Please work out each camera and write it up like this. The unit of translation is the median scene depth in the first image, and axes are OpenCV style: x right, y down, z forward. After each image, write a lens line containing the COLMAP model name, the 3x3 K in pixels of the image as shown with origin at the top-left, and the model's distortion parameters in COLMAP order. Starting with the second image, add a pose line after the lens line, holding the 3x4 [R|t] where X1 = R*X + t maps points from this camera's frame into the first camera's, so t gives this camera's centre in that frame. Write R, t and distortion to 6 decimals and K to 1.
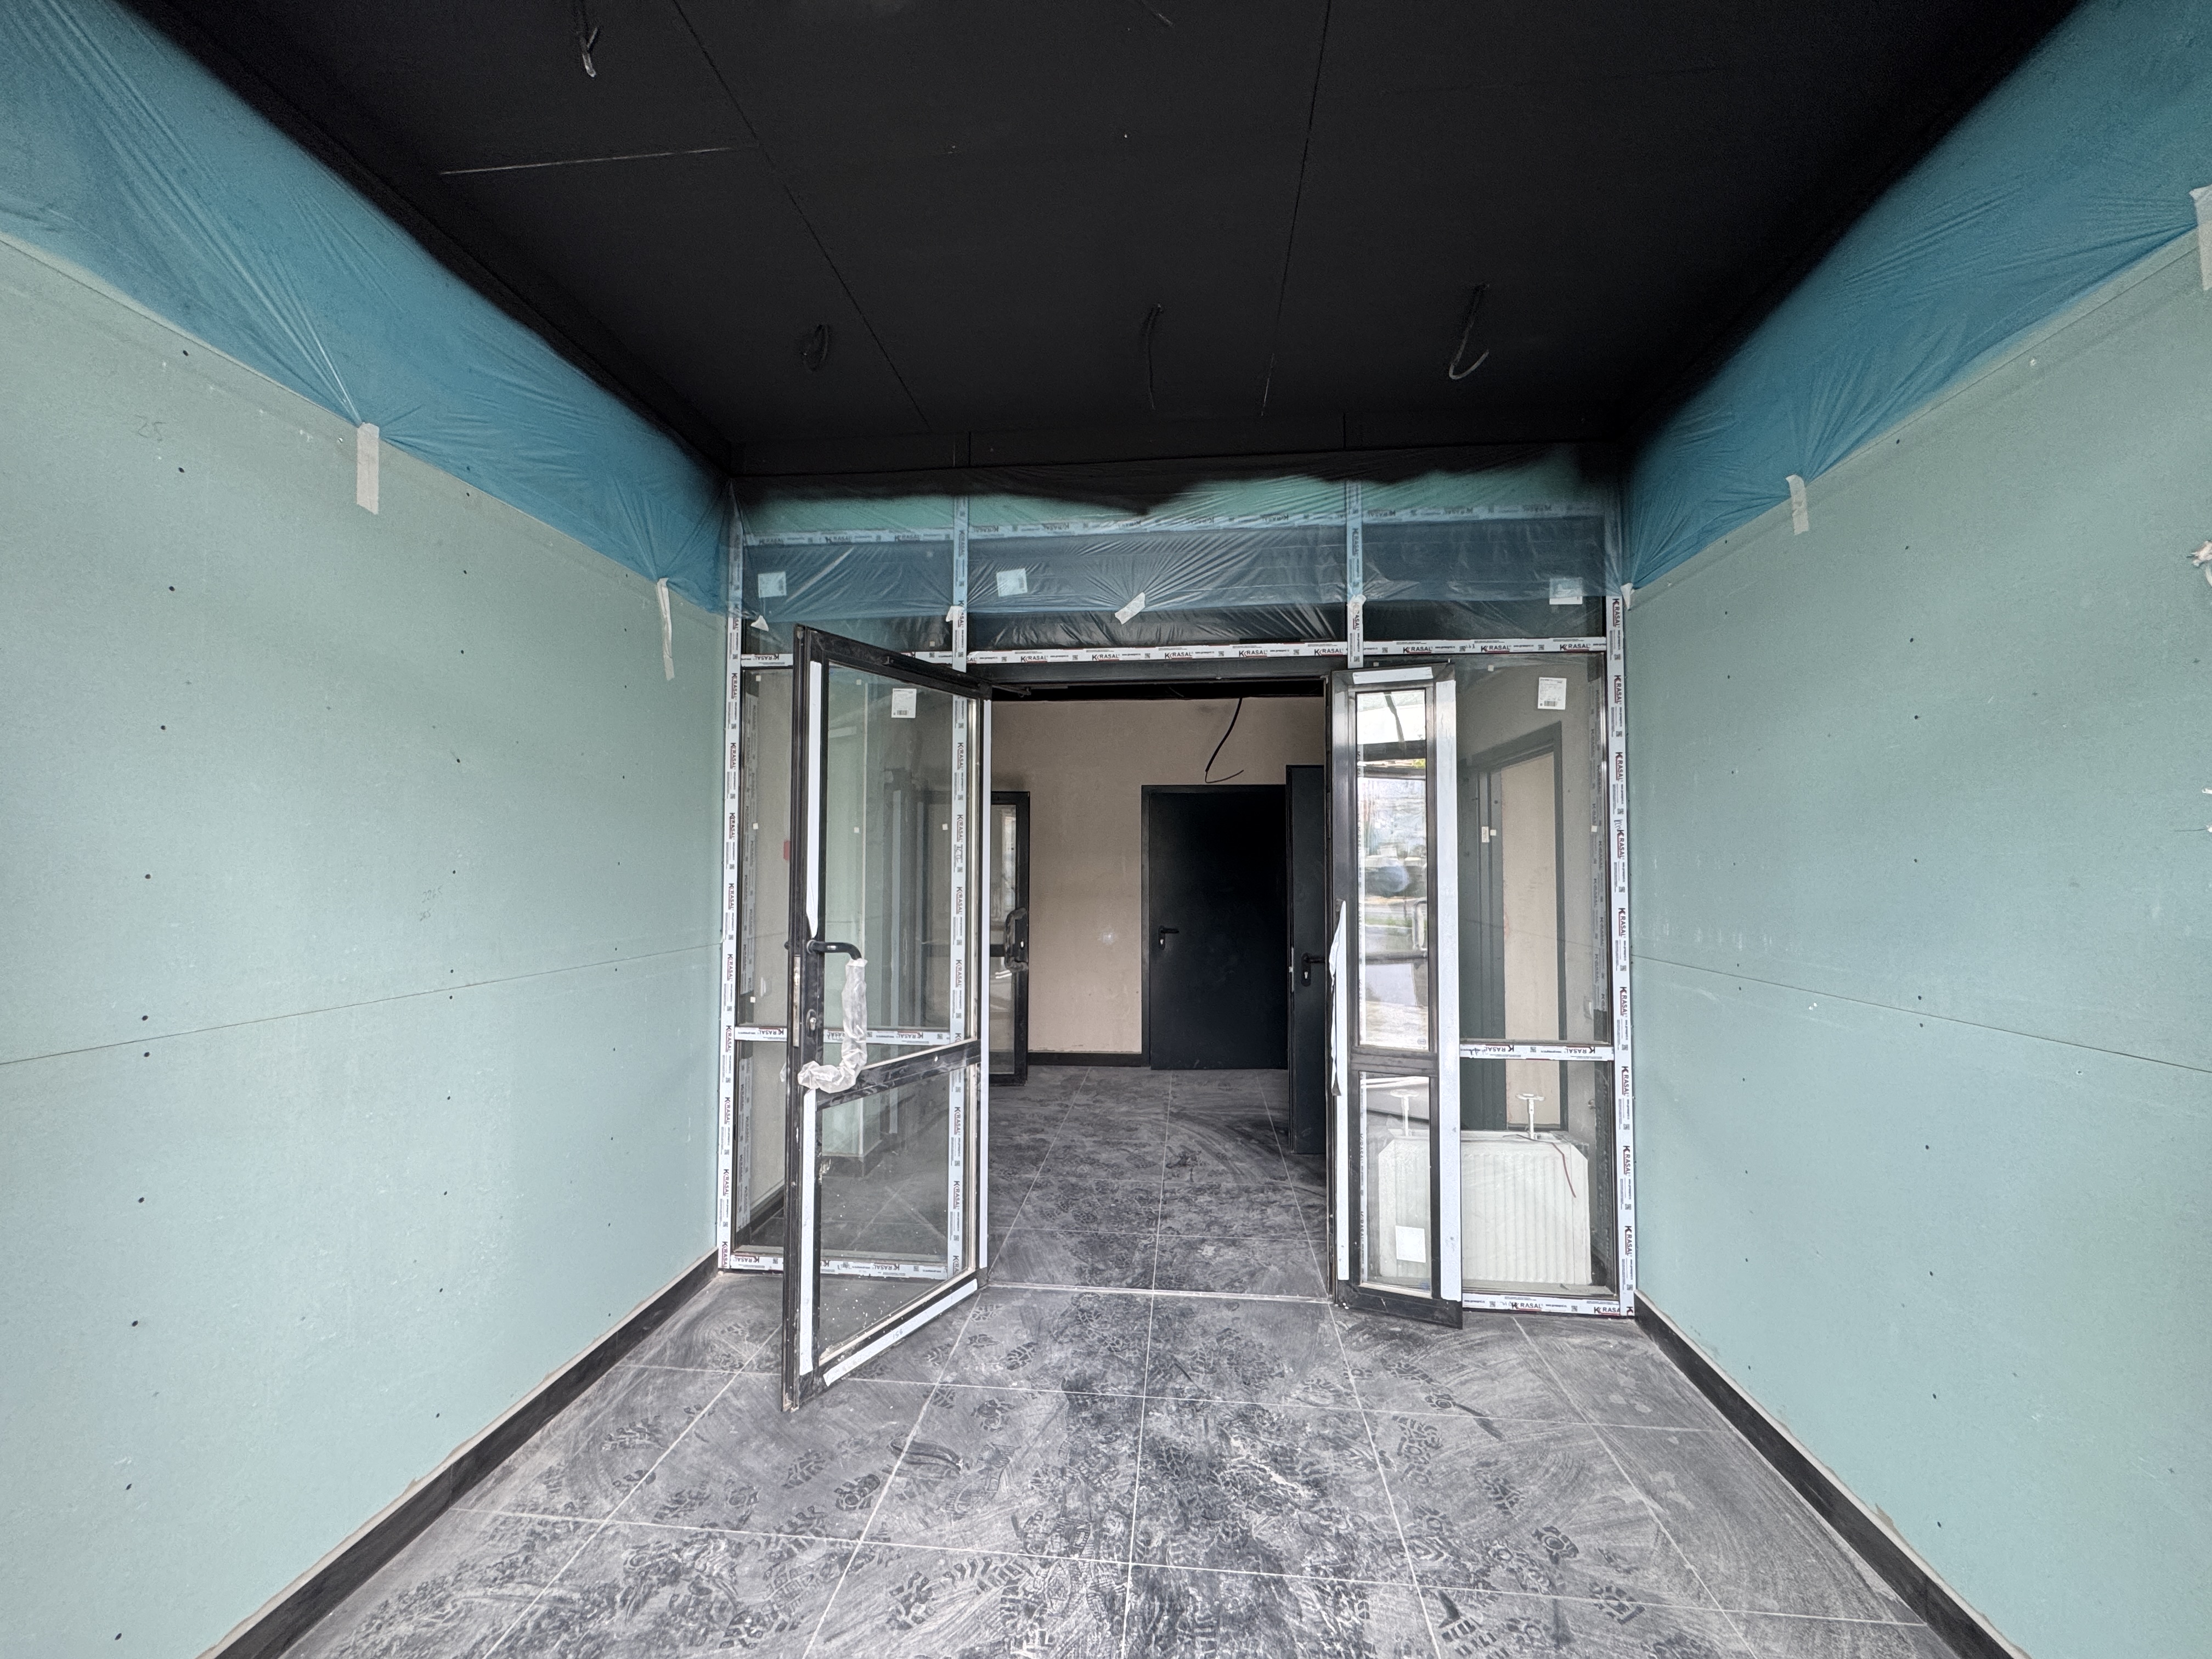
lens RADIAL K [[892.4, 0, 1106.0], [0, 892.4, 829.5], [0, 0, 1]] dist [-0.001696, 0.000186]
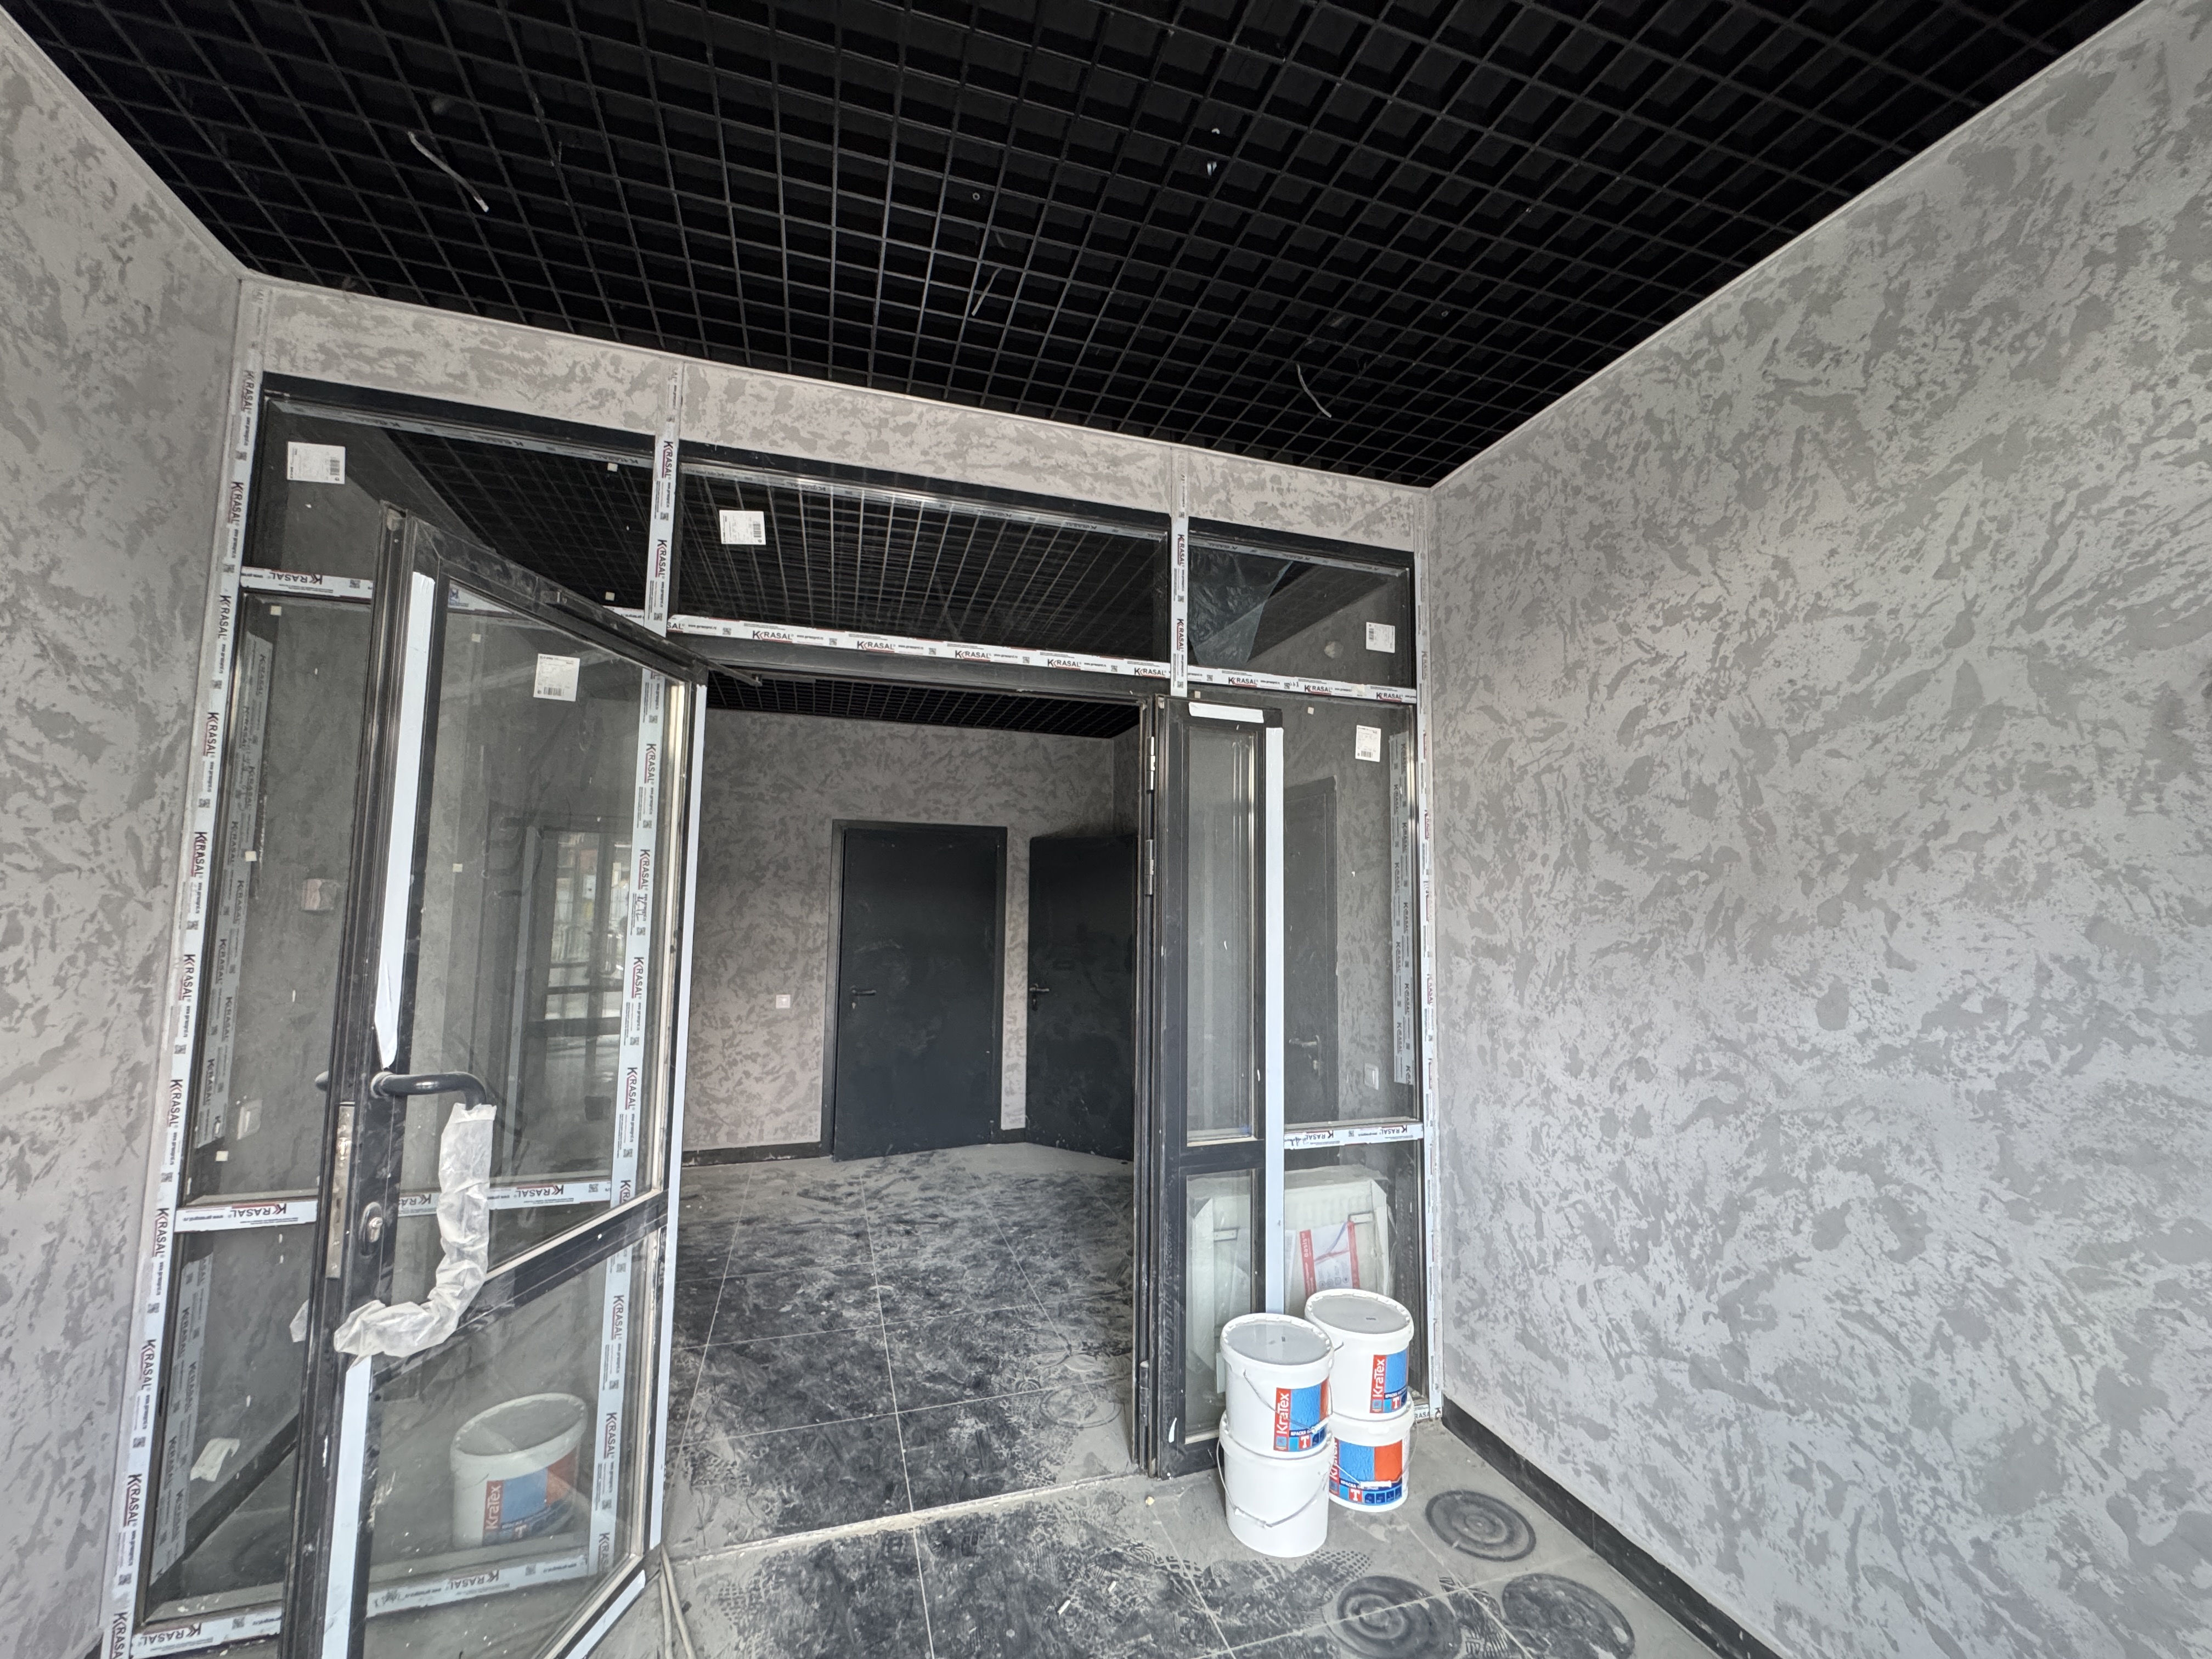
lens RADIAL K [[892.4, 0, 1106.0], [0, 892.4, 829.5], [0, 0, 1]] dist [-0.001696, 0.000186]
pose [[0.917675, 0.045141, 0.394760, -0.114681], [-0.026911, 0.998305, -0.051599, -0.006726], [-0.396420, 0.036728, 0.917334, 0.250492]]
